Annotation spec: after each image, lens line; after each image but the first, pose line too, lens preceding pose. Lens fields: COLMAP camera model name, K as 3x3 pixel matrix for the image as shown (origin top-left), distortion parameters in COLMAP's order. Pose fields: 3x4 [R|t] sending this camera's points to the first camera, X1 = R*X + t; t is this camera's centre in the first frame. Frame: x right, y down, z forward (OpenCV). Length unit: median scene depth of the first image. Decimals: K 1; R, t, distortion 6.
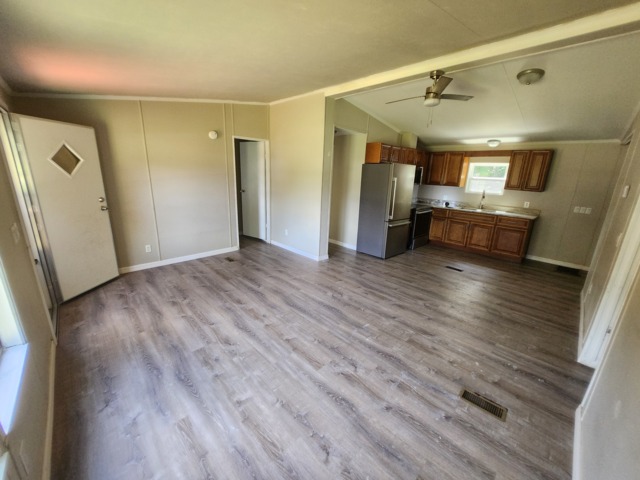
lens RADIAL K [[255.8, 0, 317.0], [0, 255.8, 238.7], [0, 0, 1]] dist [-0.015565, -0.000329]
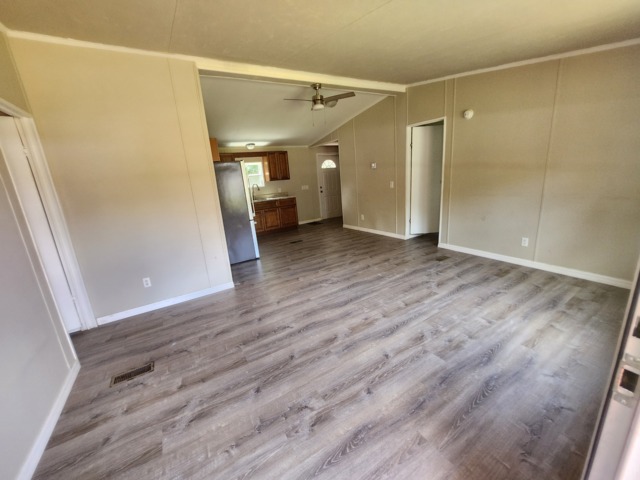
lens RADIAL K [[255.8, 0, 317.5], [0, 255.8, 241.3], [0, 0, 1]] dist [-0.015565, -0.000329]
pose [[0.218091, -0.294343, 0.930483, -0.975152], [0.332912, 0.918683, 0.212581, -0.187965], [-0.917391, 0.263407, 0.298347, 0.805896]]
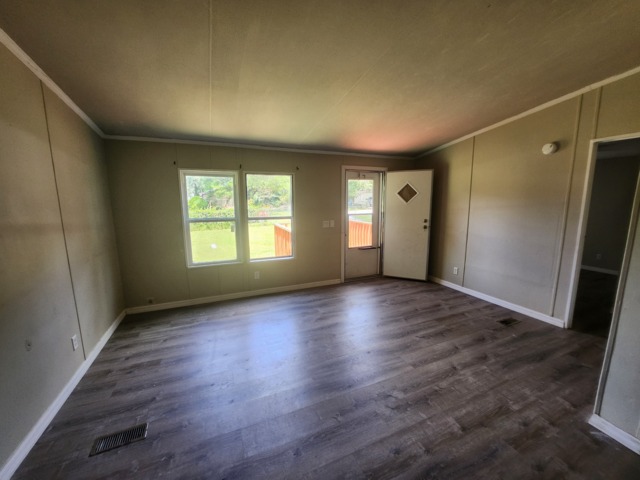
lens RADIAL K [[255.8, 0, 321.7], [0, 255.8, 239.2], [0, 0, 1]] dist [-0.015565, -0.000329]
pose [[-0.342502, 0.115018, -0.932450, 0.724547], [-0.248524, 0.946034, 0.207980, -0.237196], [0.906051, 0.302970, -0.295434, 1.061566]]
